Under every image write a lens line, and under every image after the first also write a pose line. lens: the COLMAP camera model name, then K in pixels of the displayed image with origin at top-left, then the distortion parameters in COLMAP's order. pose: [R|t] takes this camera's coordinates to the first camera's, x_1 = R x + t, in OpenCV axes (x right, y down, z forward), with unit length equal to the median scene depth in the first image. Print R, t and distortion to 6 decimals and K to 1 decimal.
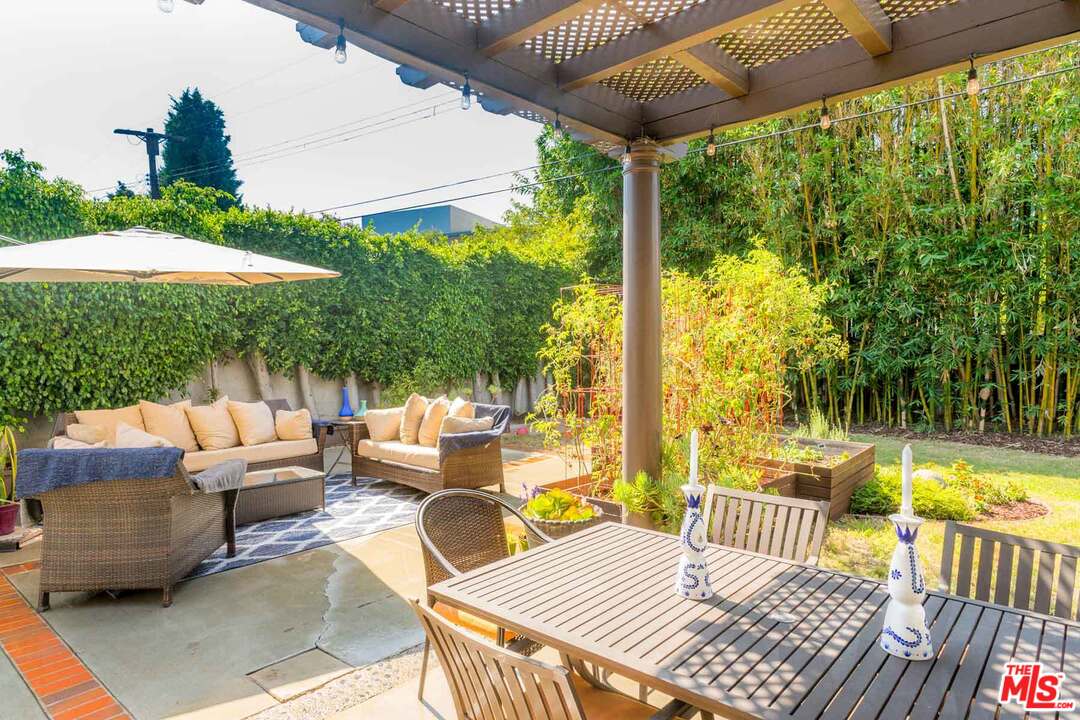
lens RADIAL K [[633.3, 0, 540.0], [0, 633.3, 360.0], [0, 0, 1]] dist [-0.003138, 0.000777]
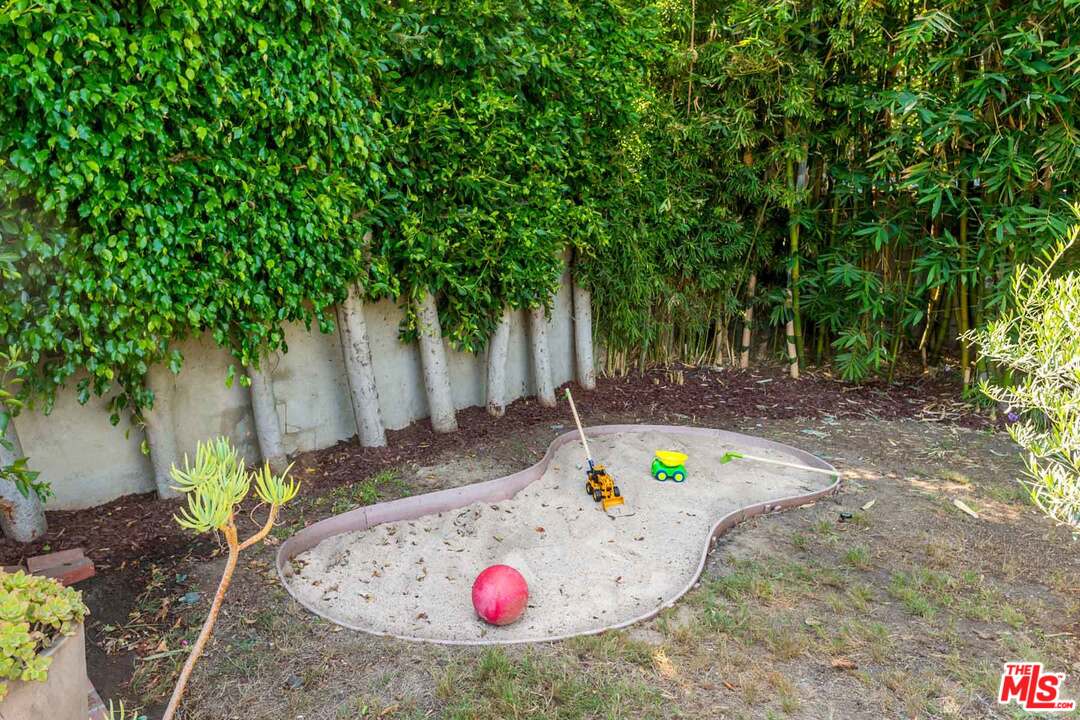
lens RADIAL K [[633.3, 0, 540.0], [0, 633.3, 360.0], [0, 0, 1]] dist [-0.003138, 0.000777]
pose [[0.999977, 0.006765, 0.000340, -0.012261], [-0.006735, 0.987735, 0.155996, 0.003168], [0.000720, -0.155995, 0.987758, 0.690888]]
